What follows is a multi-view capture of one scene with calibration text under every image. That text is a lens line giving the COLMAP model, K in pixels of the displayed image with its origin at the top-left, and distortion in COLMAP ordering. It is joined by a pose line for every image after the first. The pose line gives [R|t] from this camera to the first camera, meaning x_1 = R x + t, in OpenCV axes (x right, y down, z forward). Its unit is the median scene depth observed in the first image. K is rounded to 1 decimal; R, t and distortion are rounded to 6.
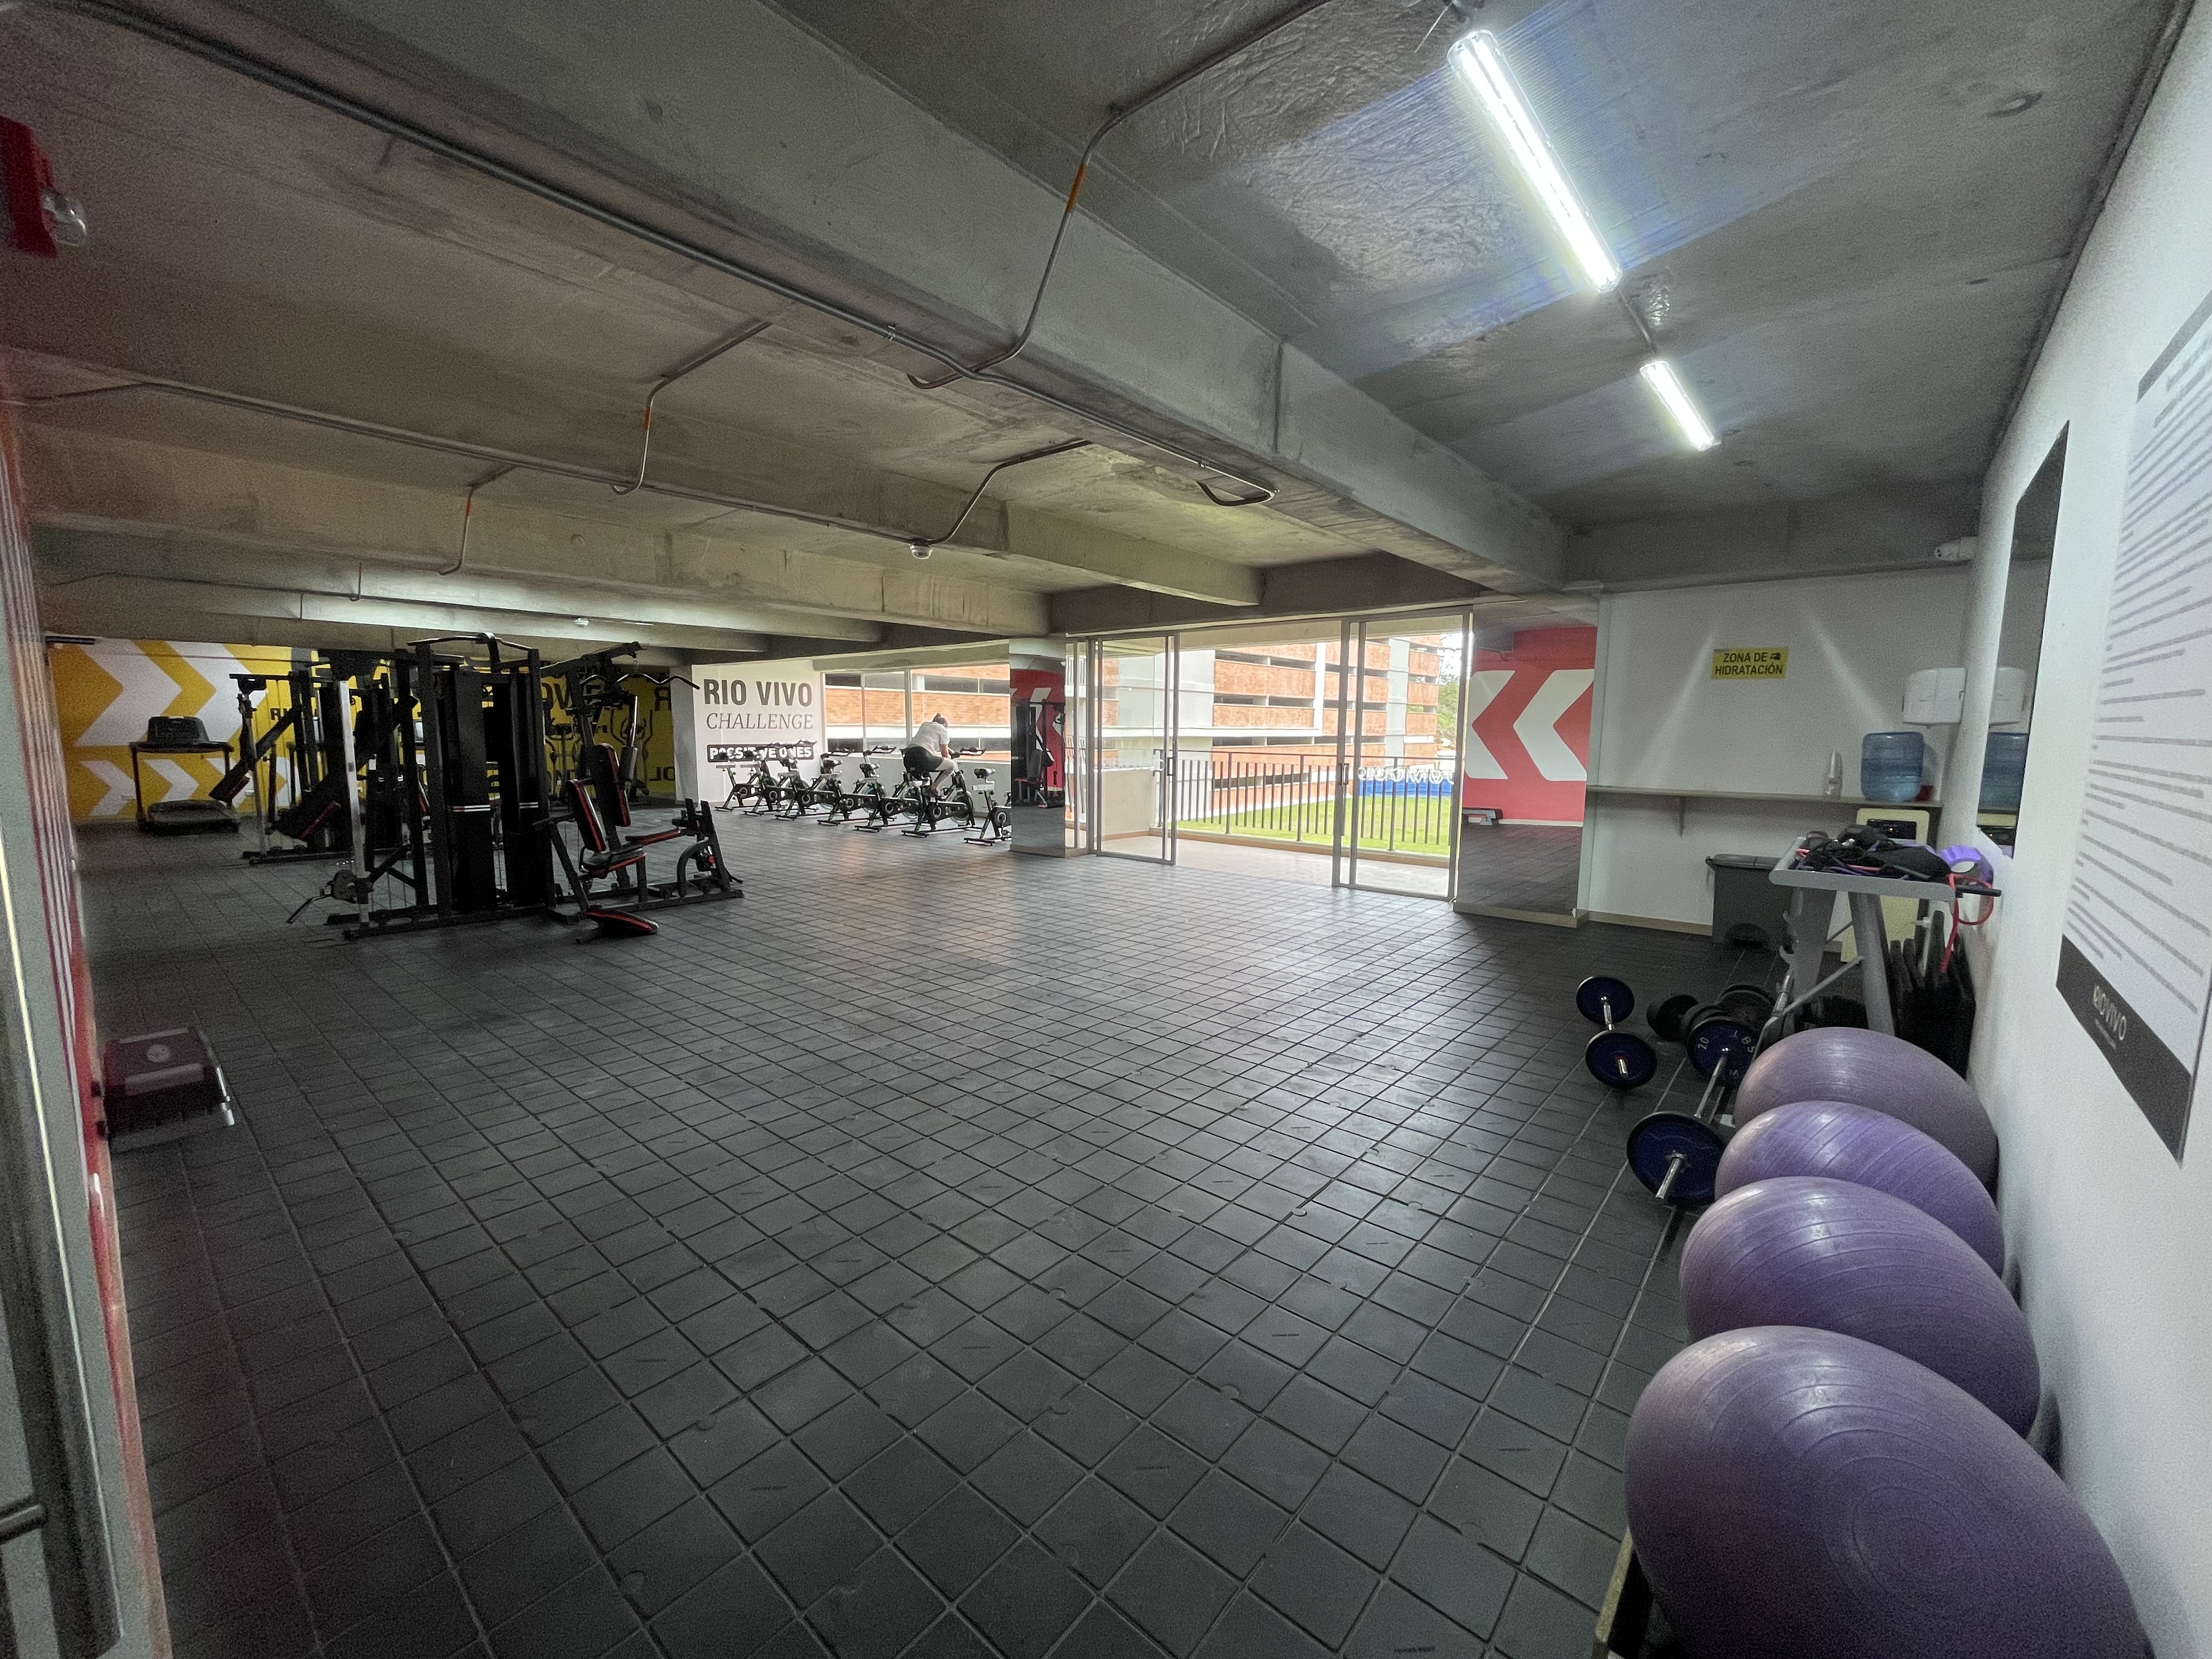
lens RADIAL K [[892.1, 0, 1101.4], [0, 892.1, 826.1], [0, 0, 1]] dist [0.001527, 0.000104]
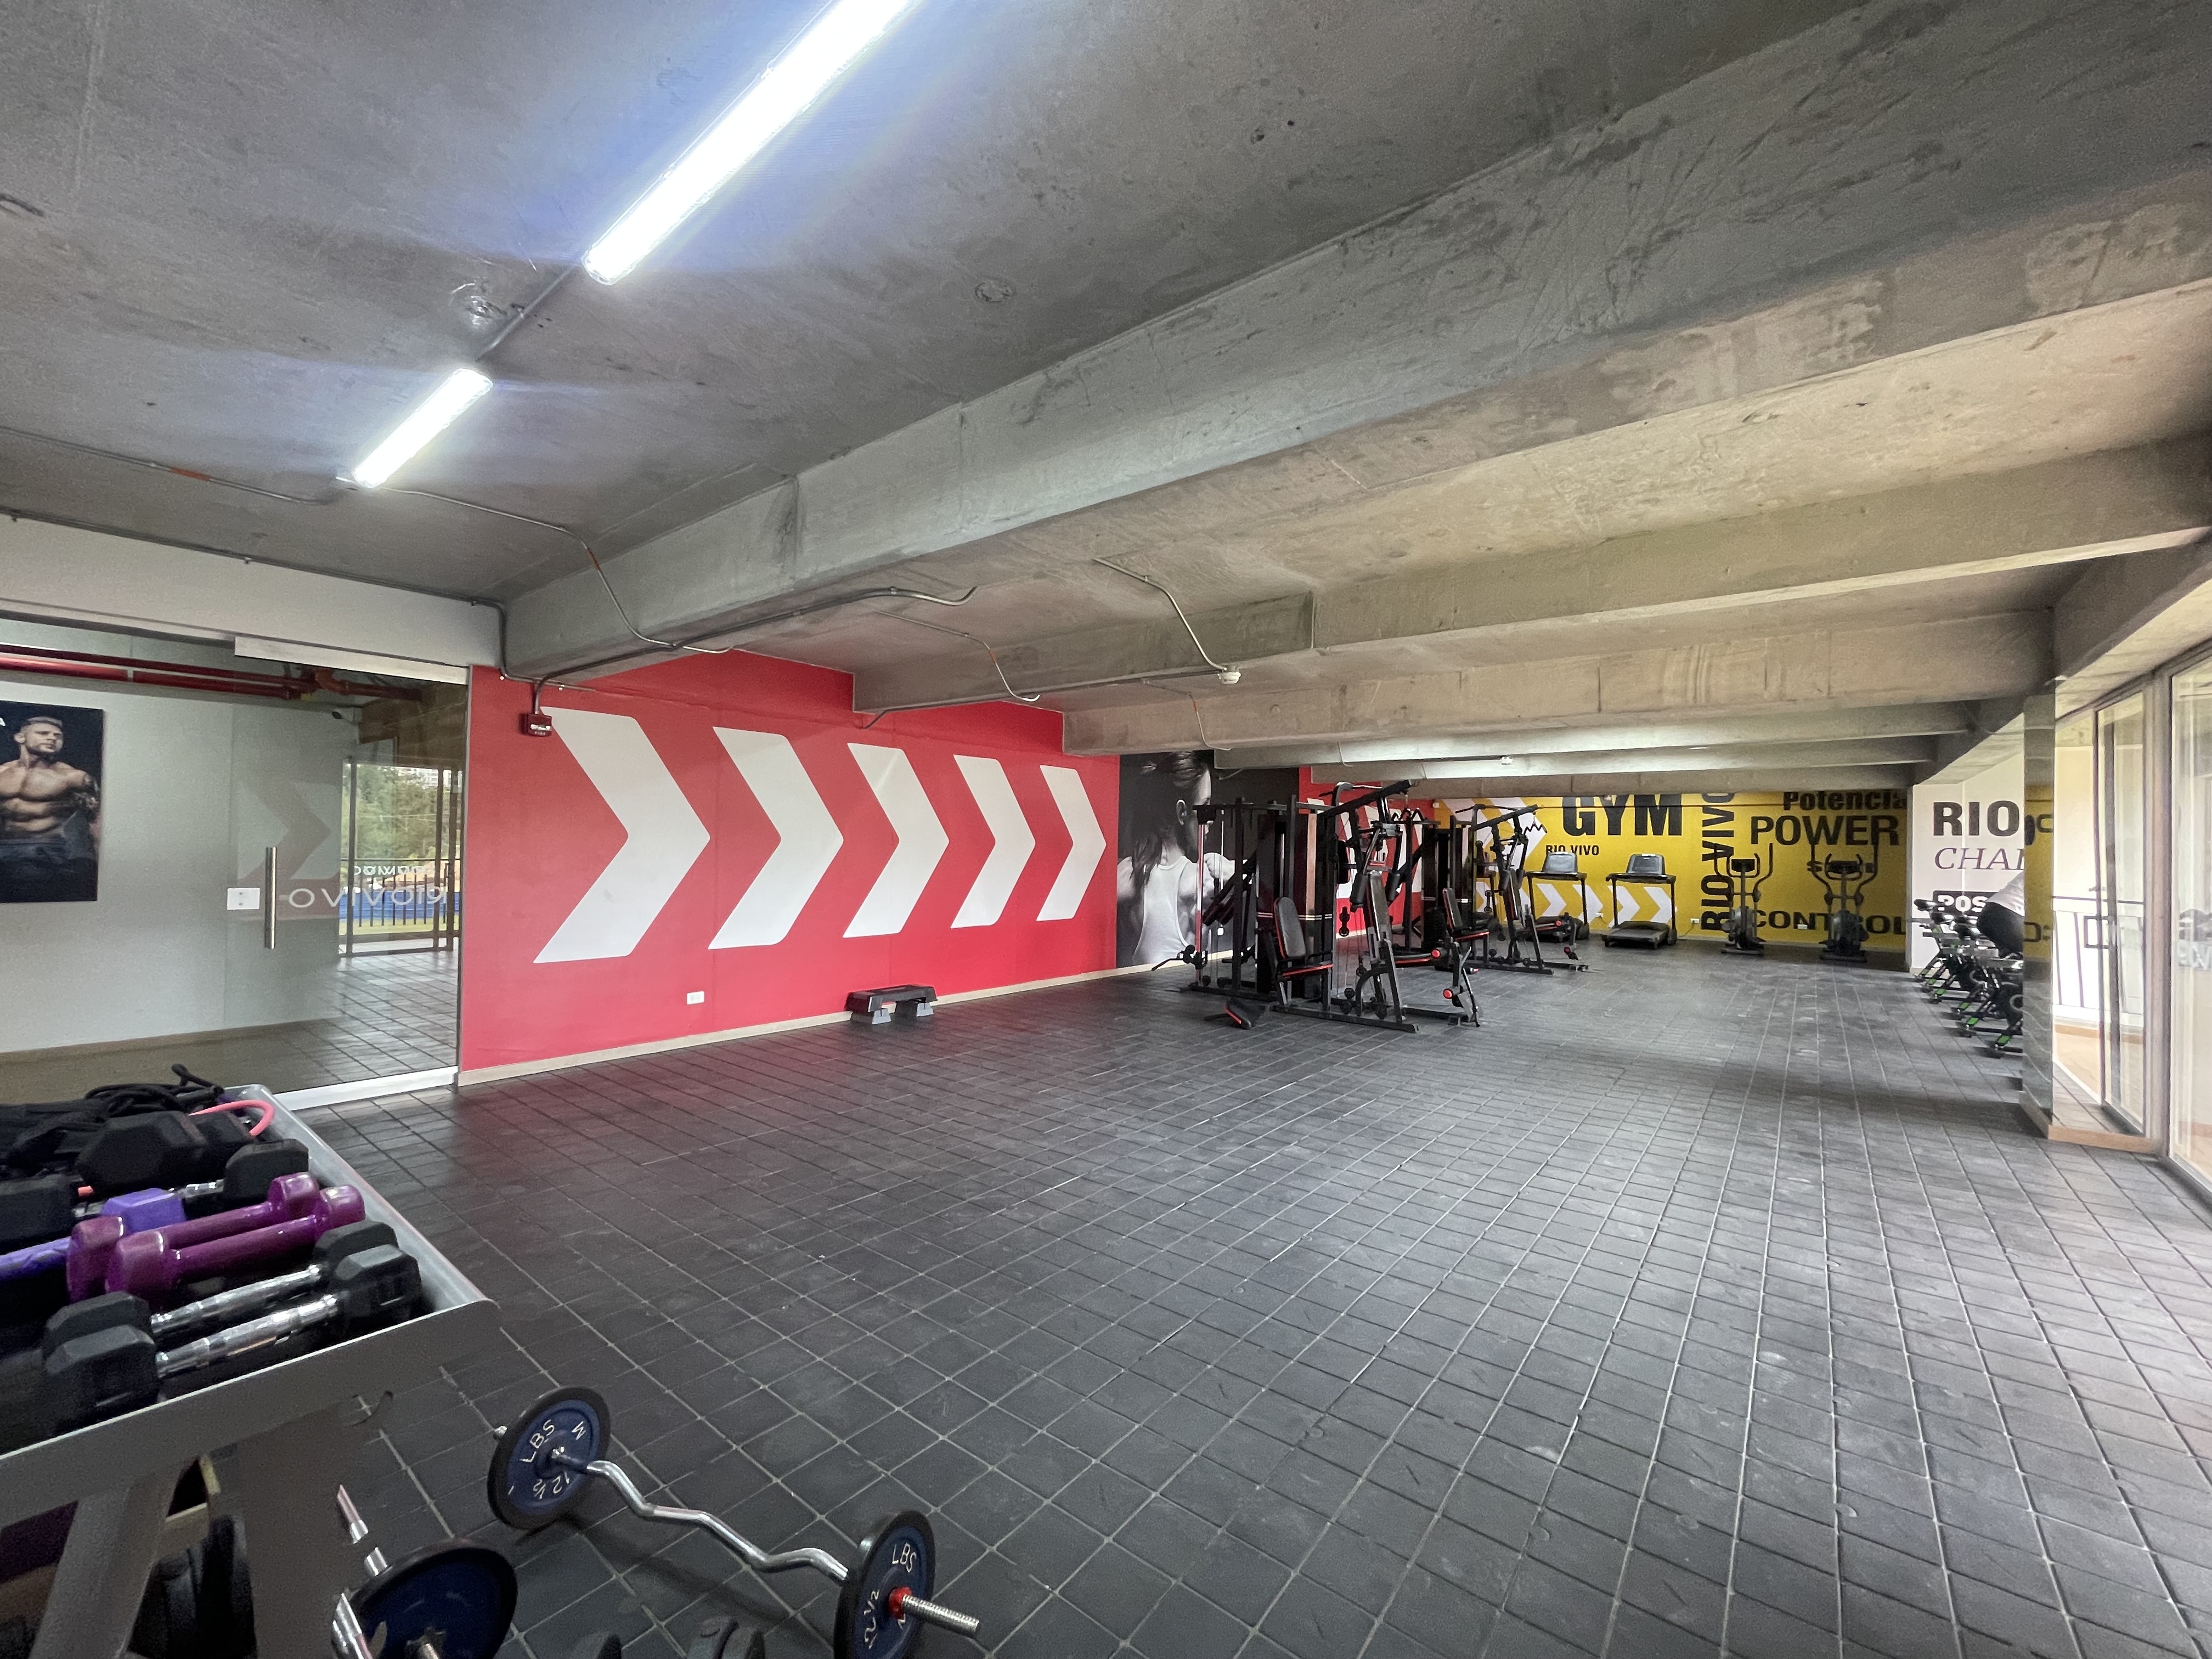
lens RADIAL K [[892.1, 0, 1100.2], [0, 892.1, 833.3], [0, 0, 1]] dist [0.001527, 0.000104]
pose [[0.031458, -0.021234, -0.999279, 0.465214], [-0.127539, 0.991516, -0.025085, -0.057358], [0.991335, 0.128236, 0.028483, 0.515881]]
